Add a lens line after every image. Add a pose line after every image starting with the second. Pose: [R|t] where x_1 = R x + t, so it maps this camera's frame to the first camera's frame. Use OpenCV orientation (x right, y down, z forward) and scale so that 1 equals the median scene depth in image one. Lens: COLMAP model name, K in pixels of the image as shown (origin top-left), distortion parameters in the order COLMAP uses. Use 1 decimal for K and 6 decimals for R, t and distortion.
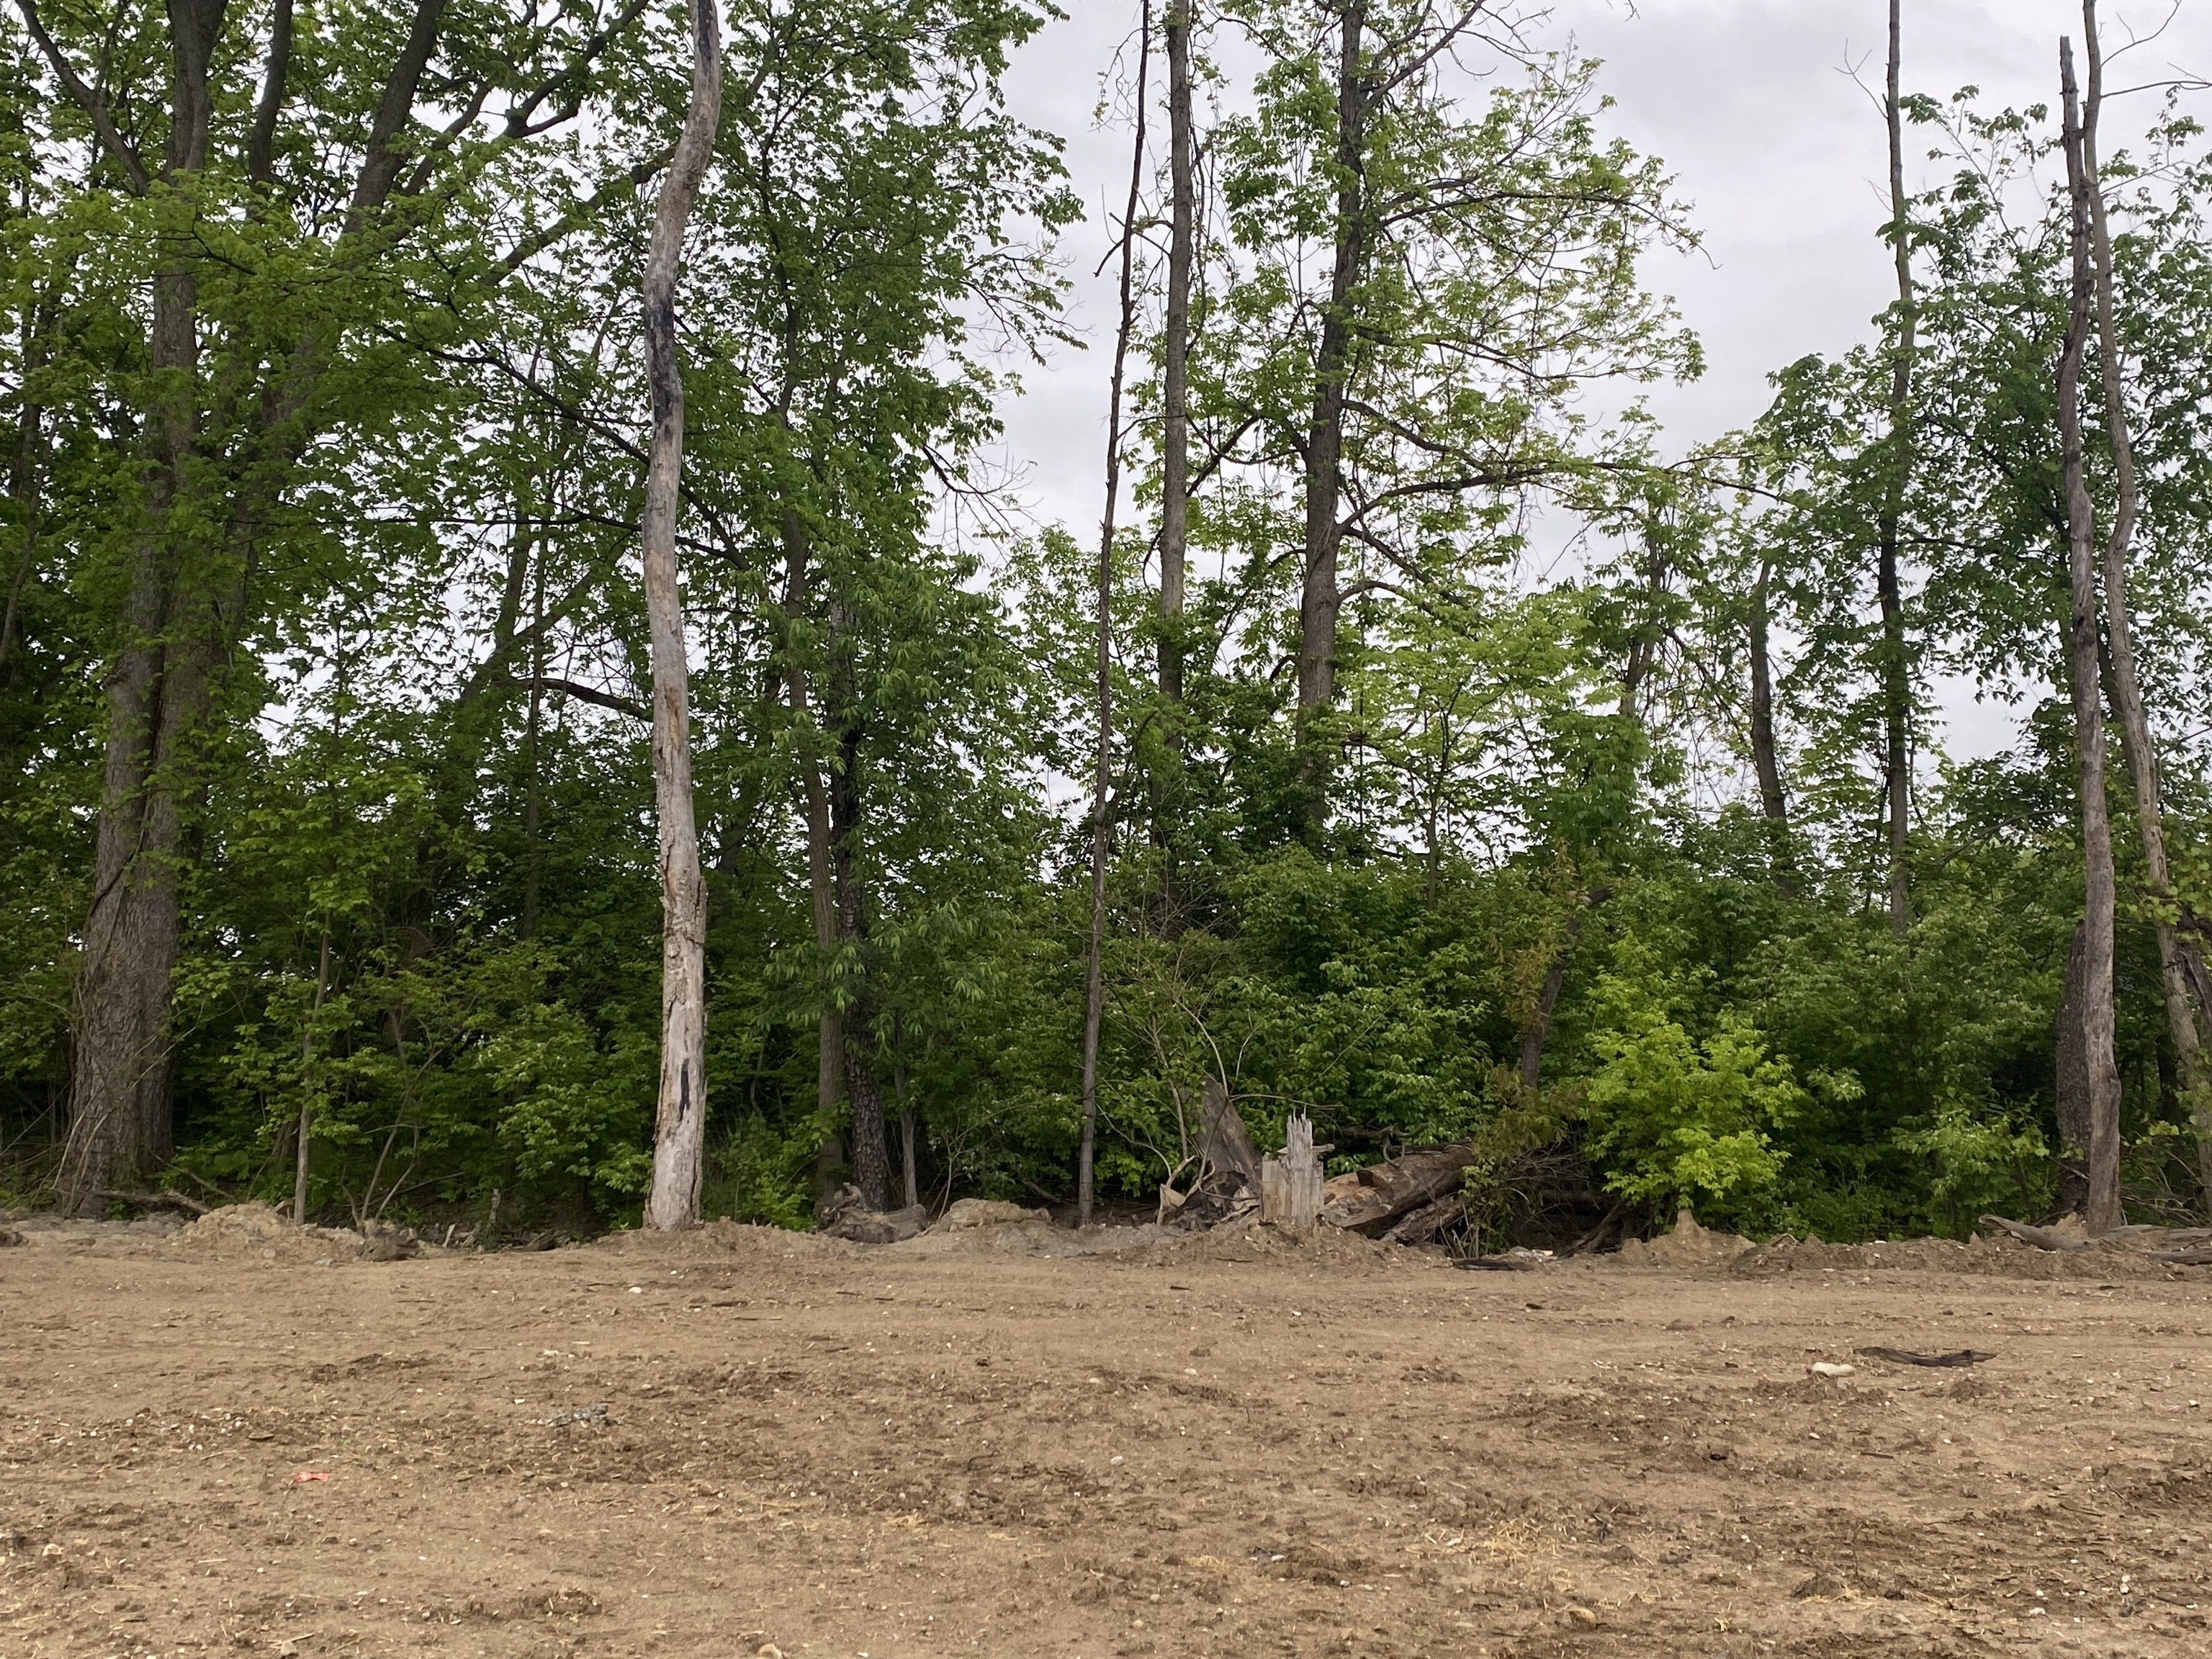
lens RADIAL K [[2296.0, 0, 1163.5], [0, 2296.0, 793.7], [0, 0, 1]] dist [0.205815, -0.551891]
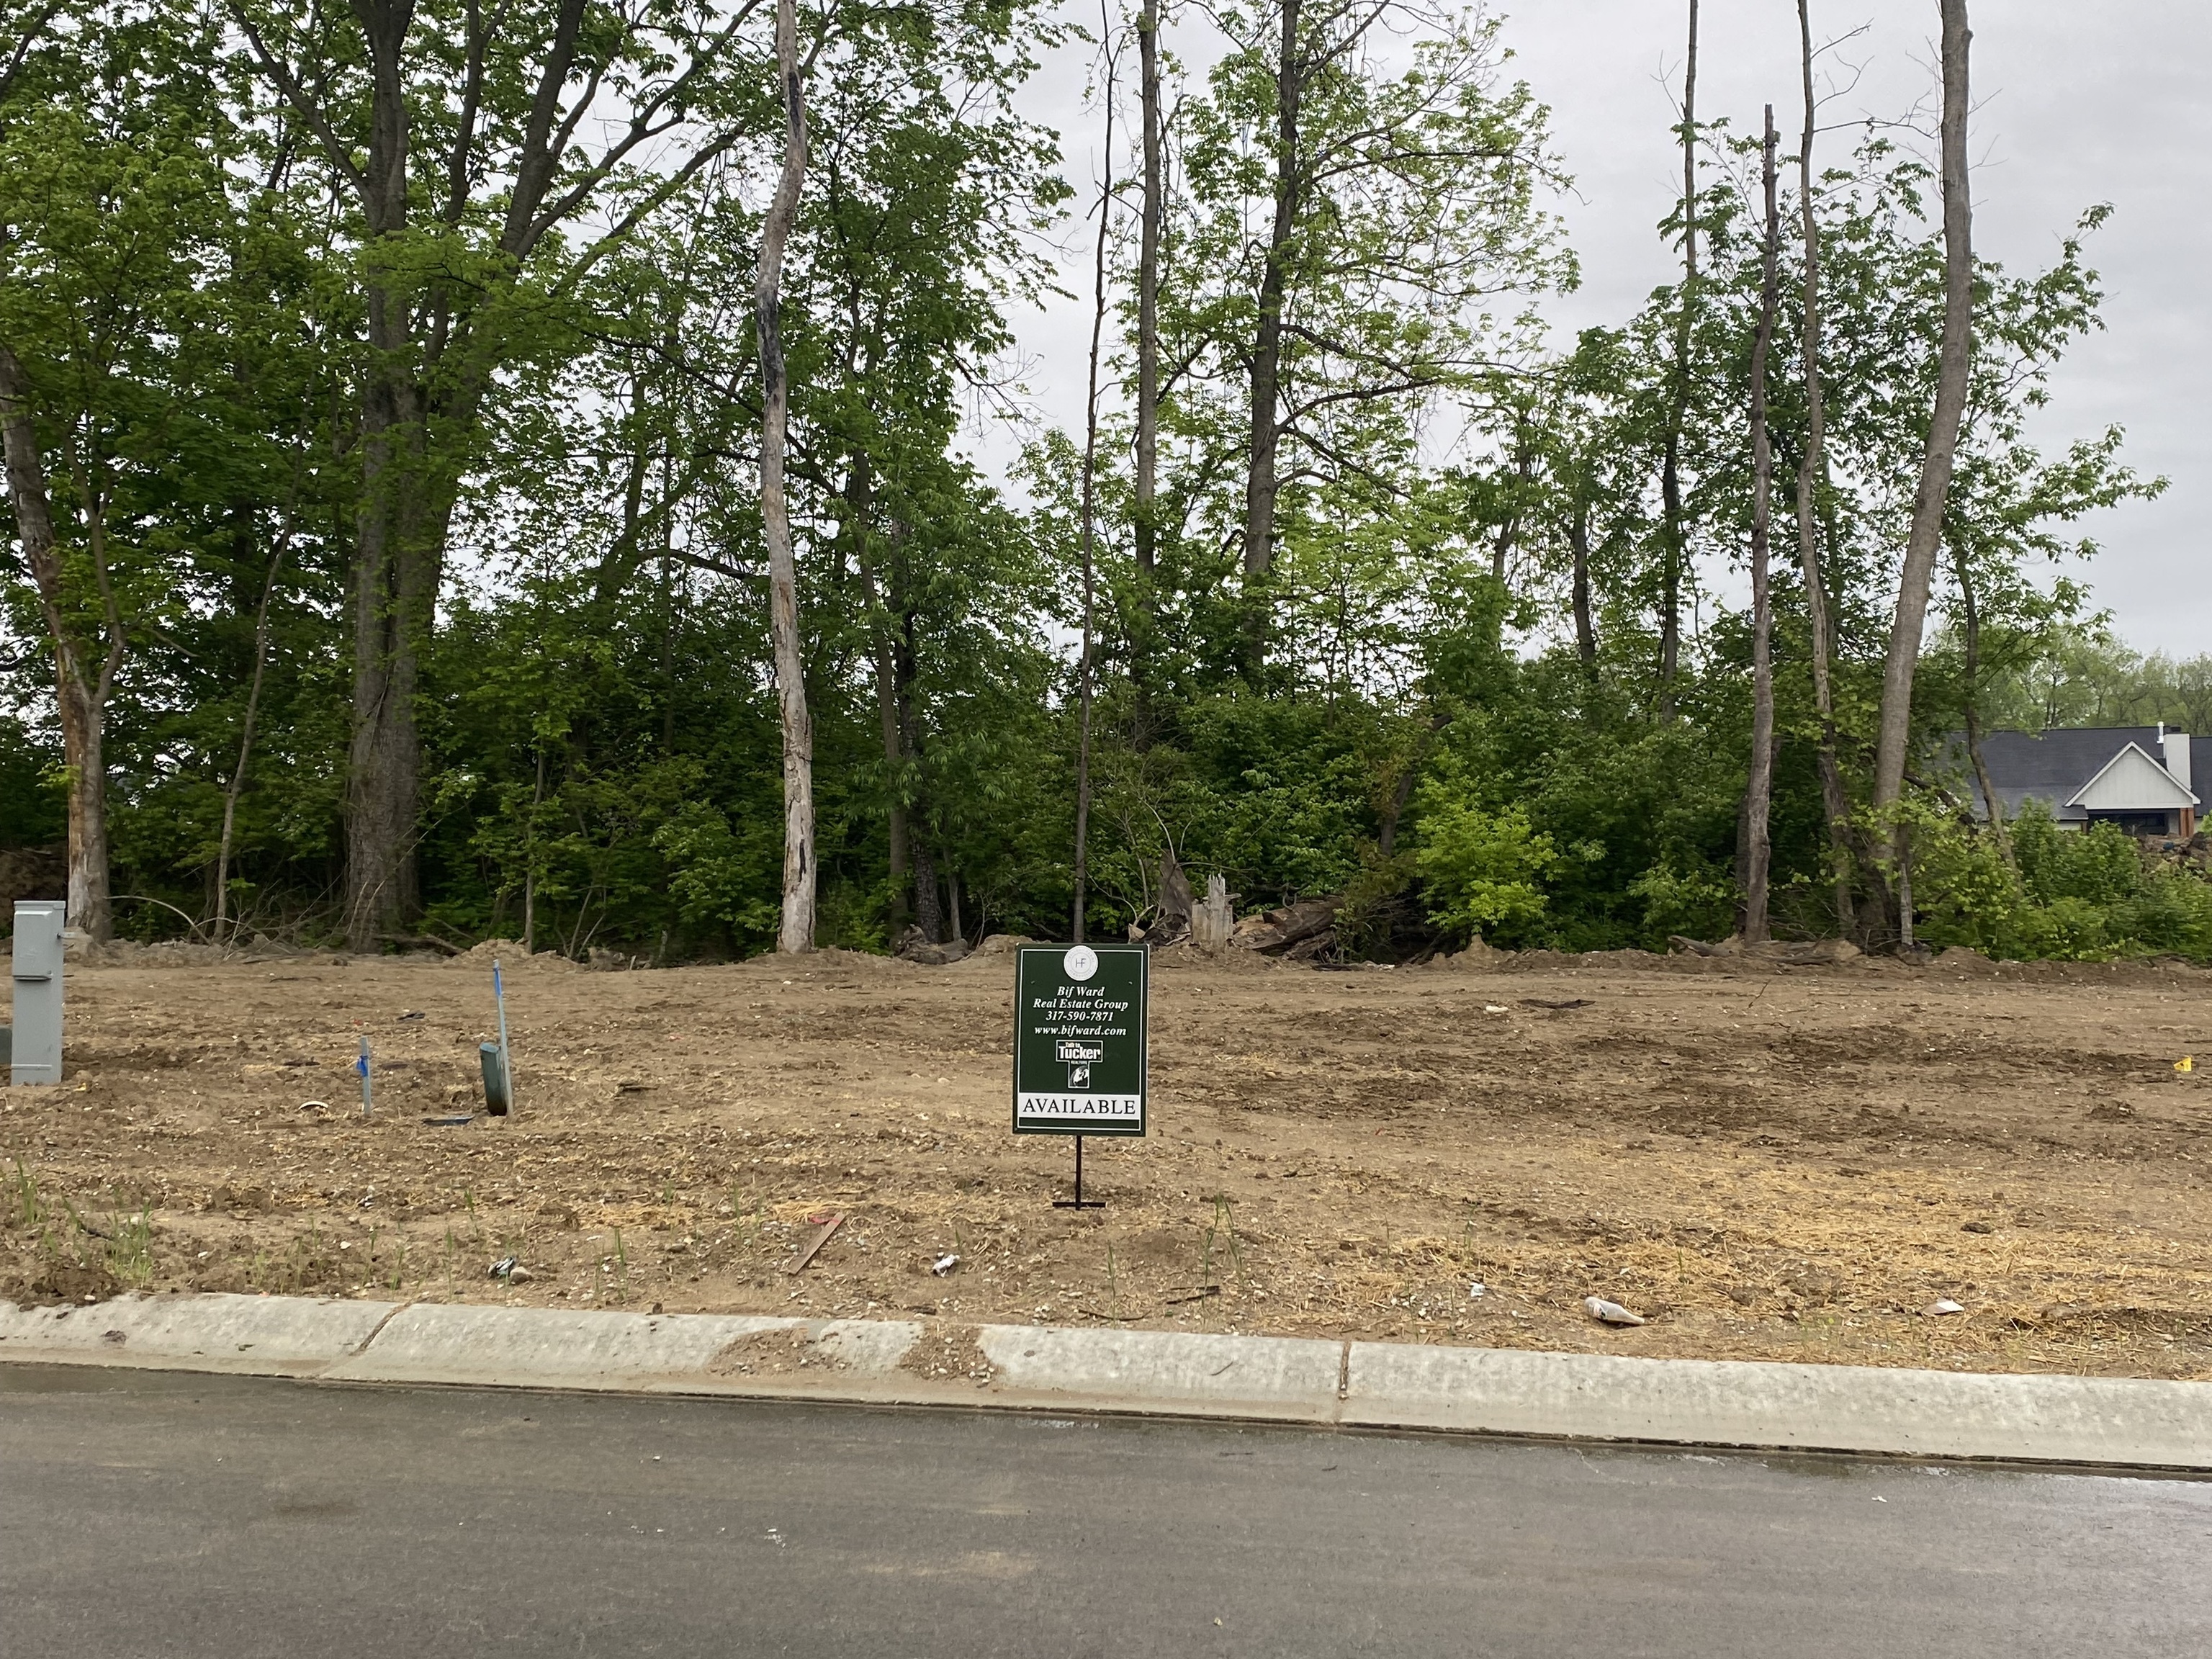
lens RADIAL K [[2296.0, 0, 1163.5], [0, 2296.0, 793.7], [0, 0, 1]] dist [0.205815, -0.551891]
pose [[0.999913, -0.006750, -0.011292, 0.027672], [0.007757, 0.995762, 0.091635, -0.032921], [0.010625, -0.091715, 0.995729, -0.318509]]
